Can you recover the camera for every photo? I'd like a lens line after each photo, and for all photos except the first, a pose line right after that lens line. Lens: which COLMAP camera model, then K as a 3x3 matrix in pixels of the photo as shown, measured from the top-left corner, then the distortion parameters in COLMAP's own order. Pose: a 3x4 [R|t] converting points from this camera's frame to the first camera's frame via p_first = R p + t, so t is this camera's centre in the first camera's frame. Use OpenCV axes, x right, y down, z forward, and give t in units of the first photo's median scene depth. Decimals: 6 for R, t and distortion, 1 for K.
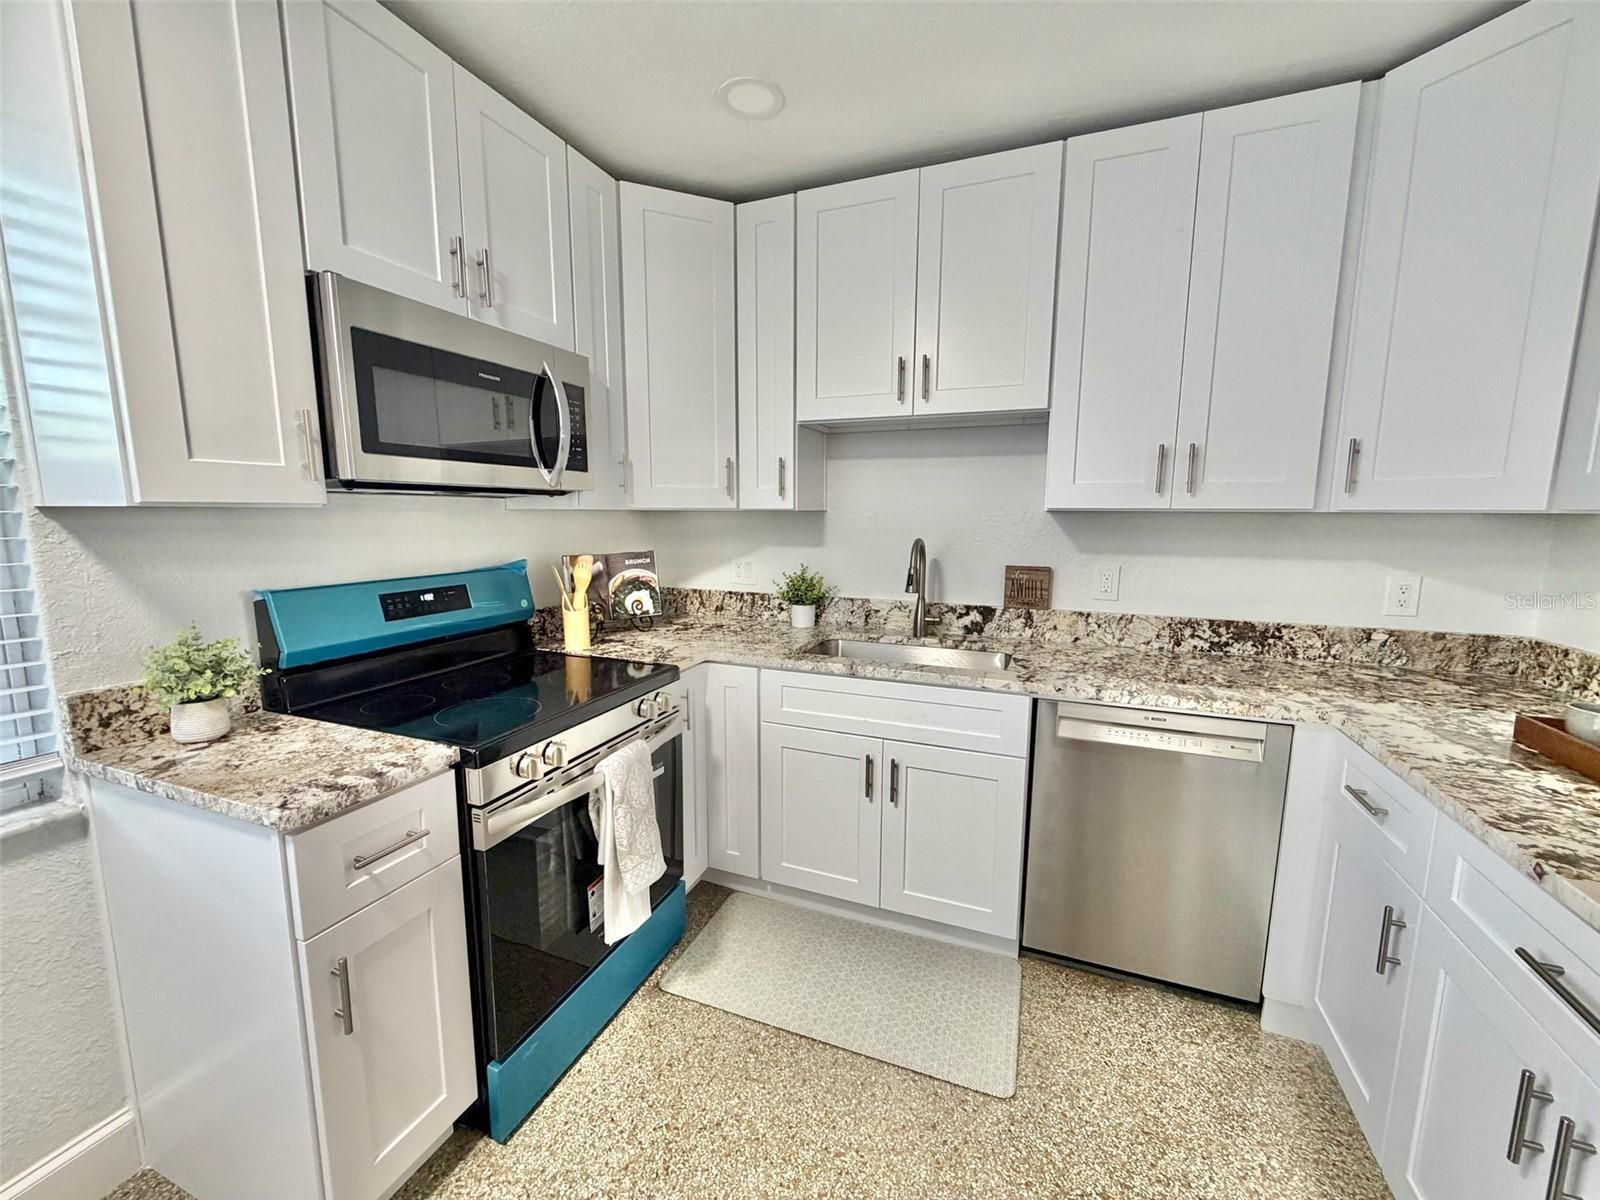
lens RADIAL K [[637.9, 0, 795.8], [0, 637.9, 601.1], [0, 0, 1]] dist [0.000345, -0.000348]
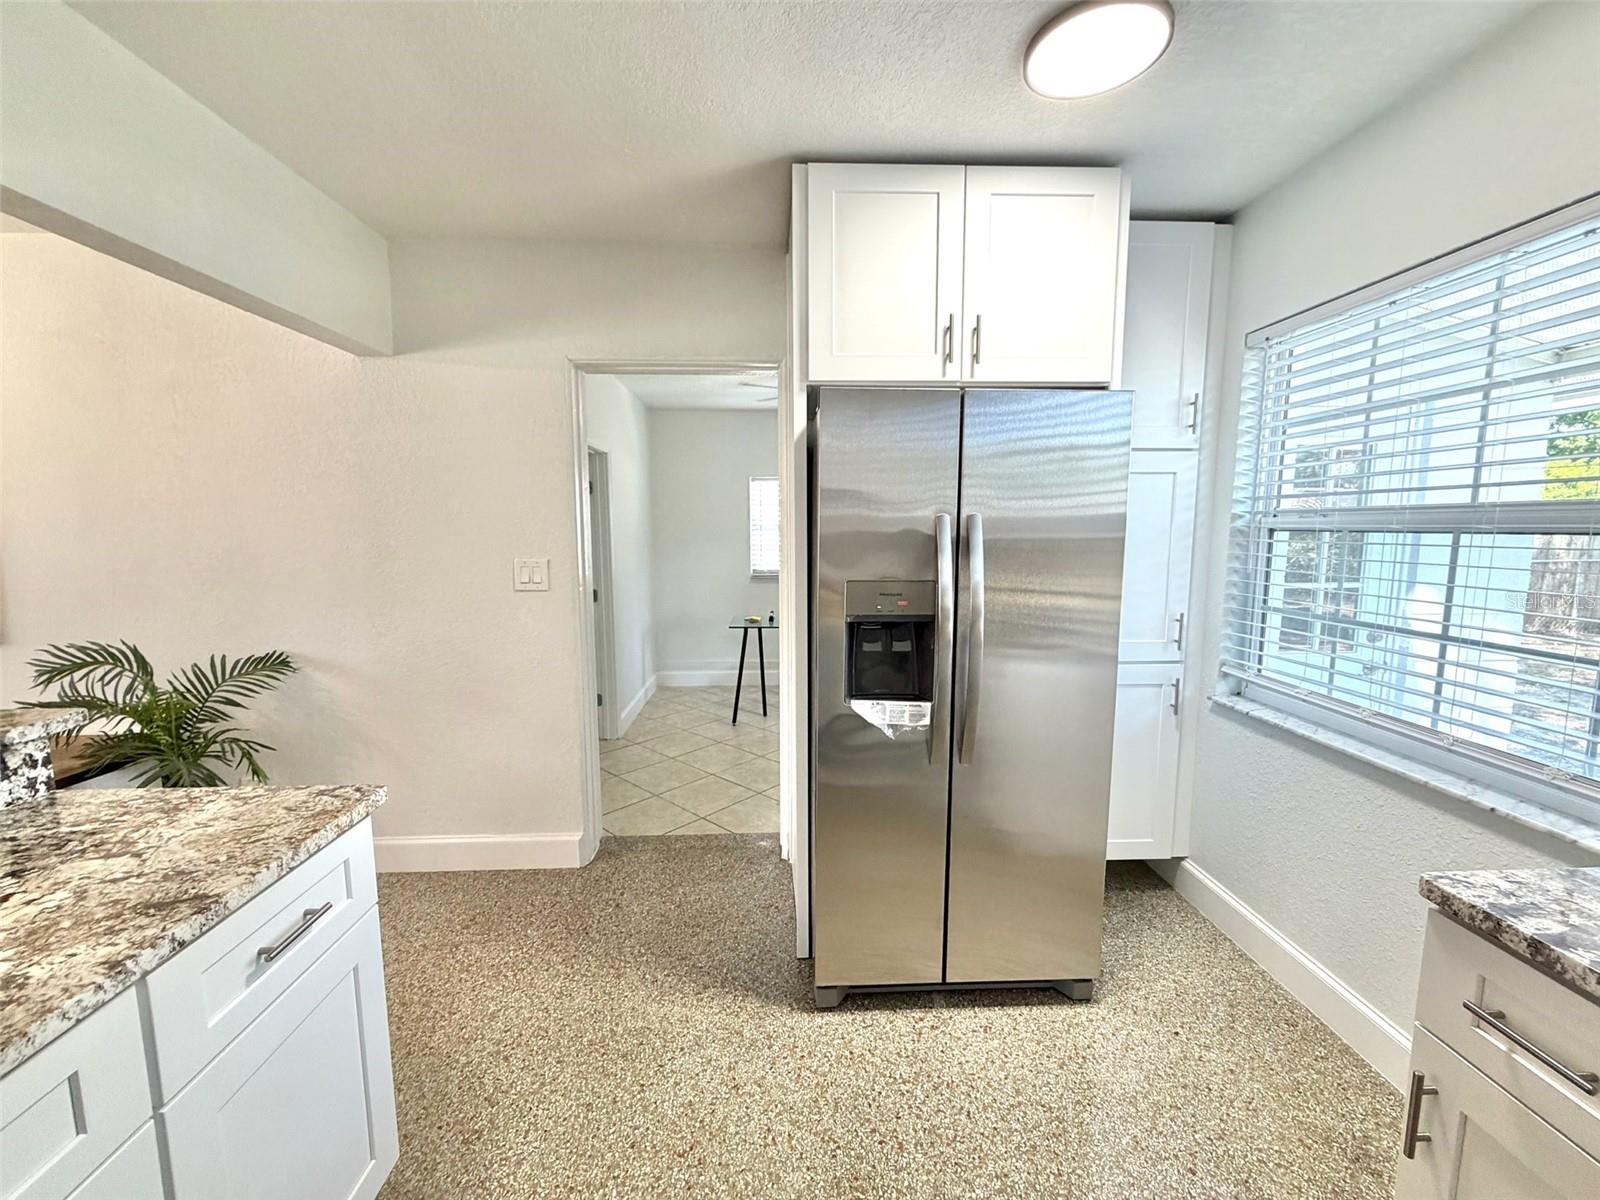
lens RADIAL K [[637.9, 0, 796.6], [0, 637.9, 605.0], [0, 0, 1]] dist [0.000345, -0.000348]
pose [[-0.910677, 0.046752, -0.410466, 0.209227], [-0.059905, 0.968130, 0.243179, -0.115803], [0.408753, 0.246047, -0.878852, 0.681666]]
